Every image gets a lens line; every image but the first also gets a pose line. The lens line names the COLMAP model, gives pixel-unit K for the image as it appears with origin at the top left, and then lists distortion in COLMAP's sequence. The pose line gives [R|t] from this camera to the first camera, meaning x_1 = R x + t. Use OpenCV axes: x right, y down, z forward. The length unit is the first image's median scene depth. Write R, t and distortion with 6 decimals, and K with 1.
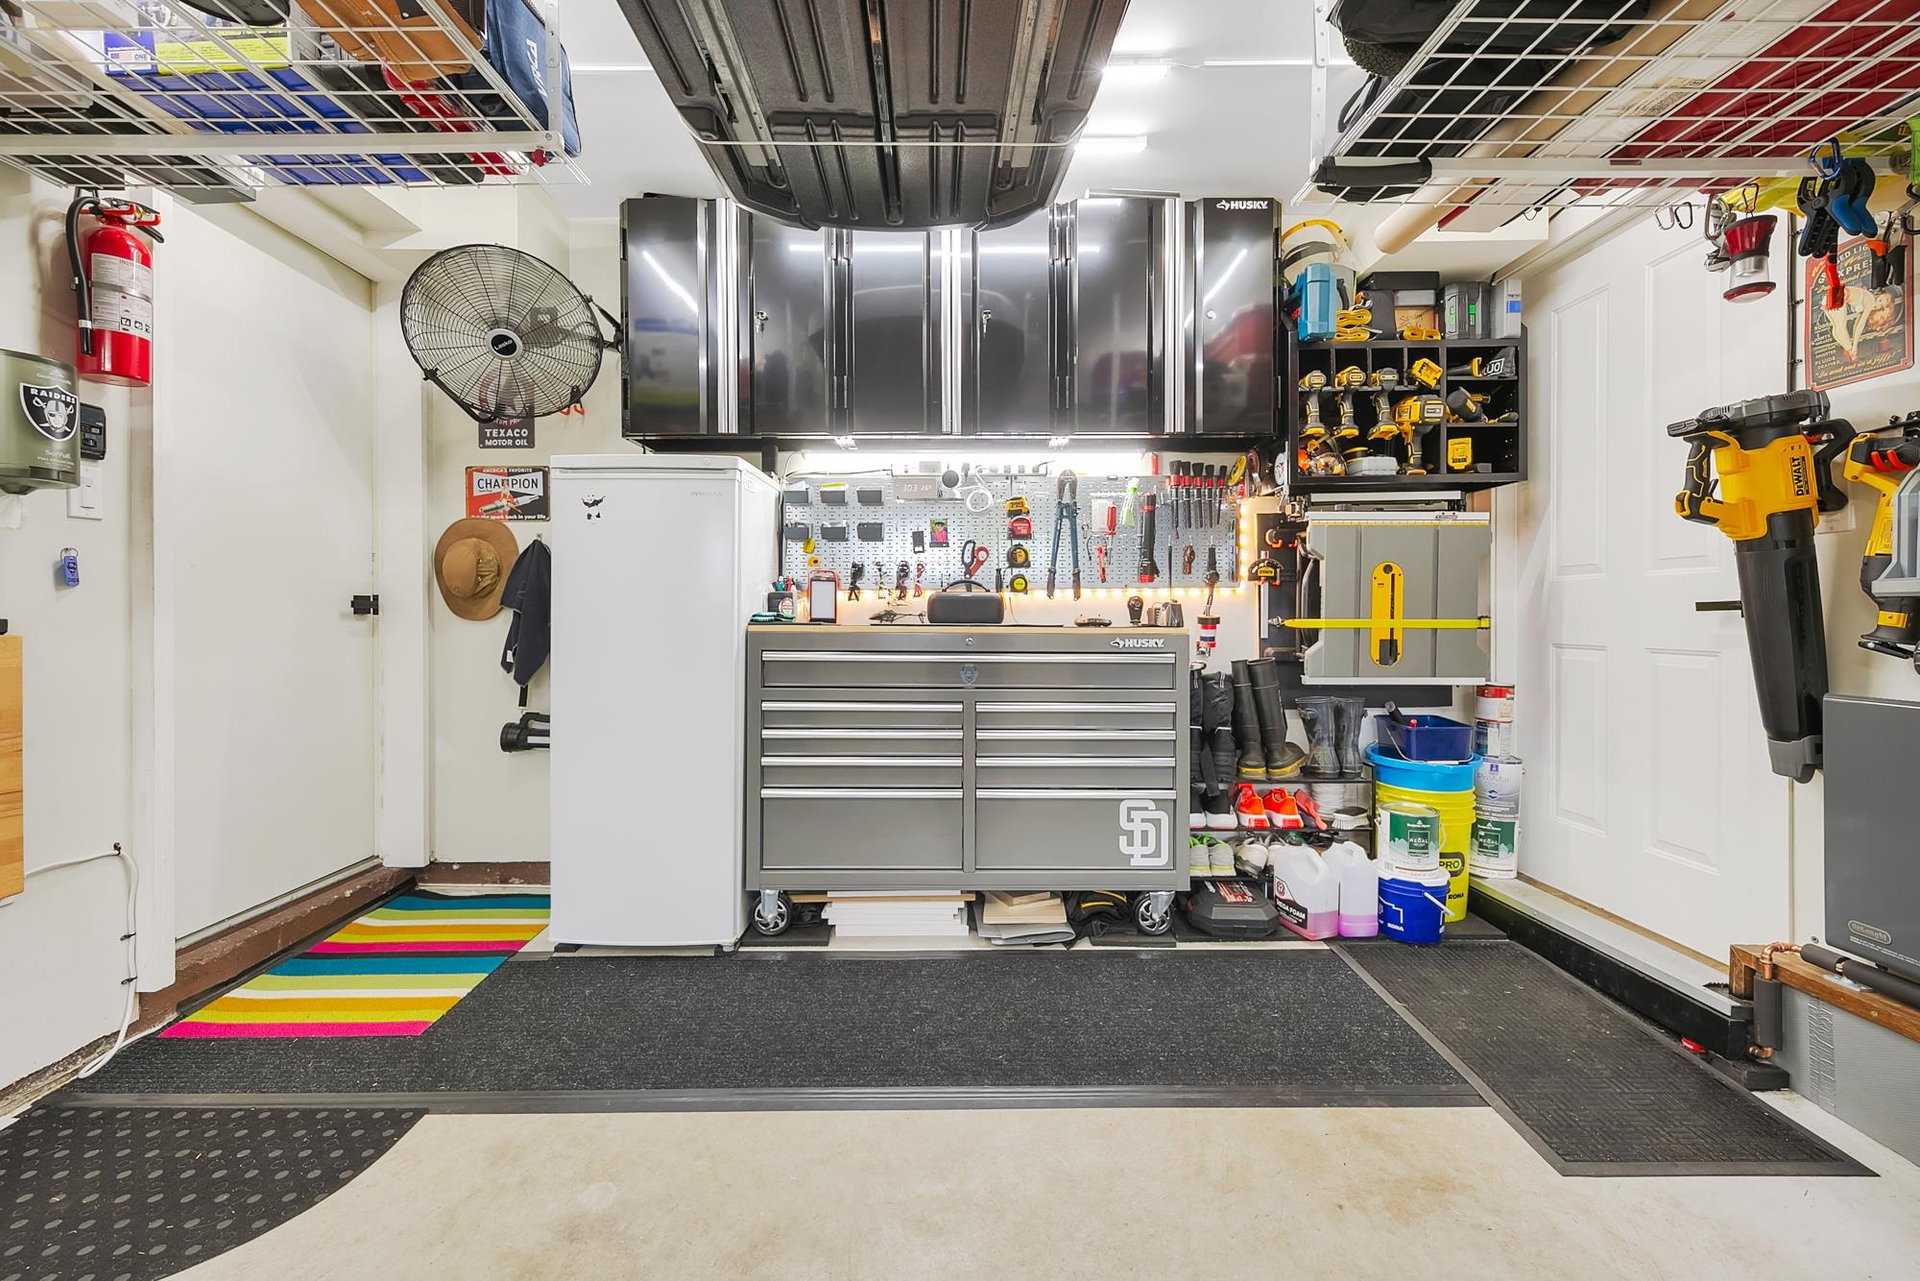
lens RADIAL K [[791.1, 0, 955.0], [0, 791.1, 617.5], [0, 0, 1]] dist [-0.000186, -0.000012]
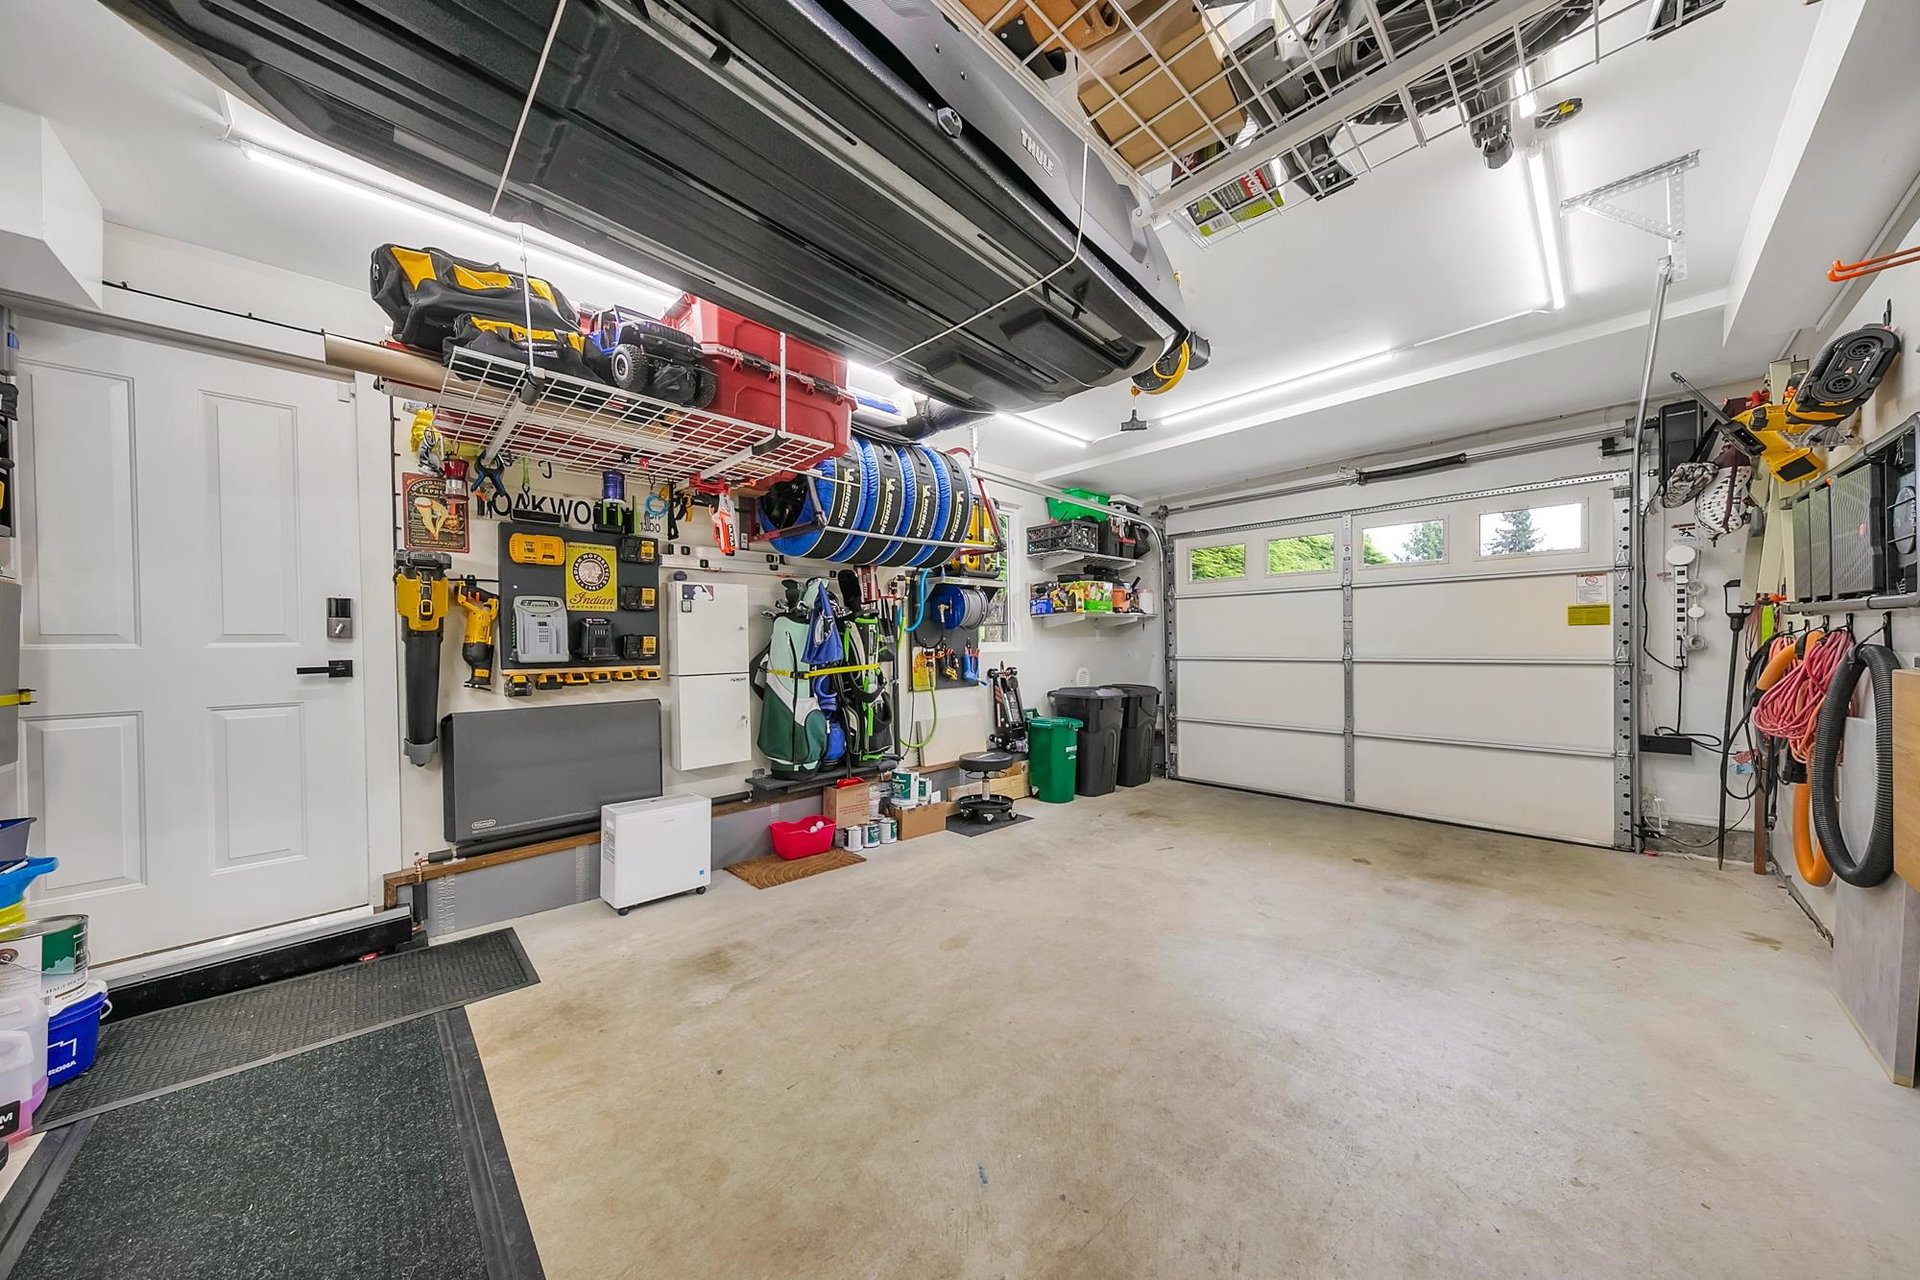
lens RADIAL K [[625.6, 0, 969.1], [0, 625.6, 645.3], [0, 0, 1]] dist [0.000317, -0.000064]
pose [[-0.687850, 0.008638, 0.725801, -0.787492], [0.019177, 0.999796, 0.006274, -0.050278], [-0.725599, 0.018234, -0.687876, 1.029787]]
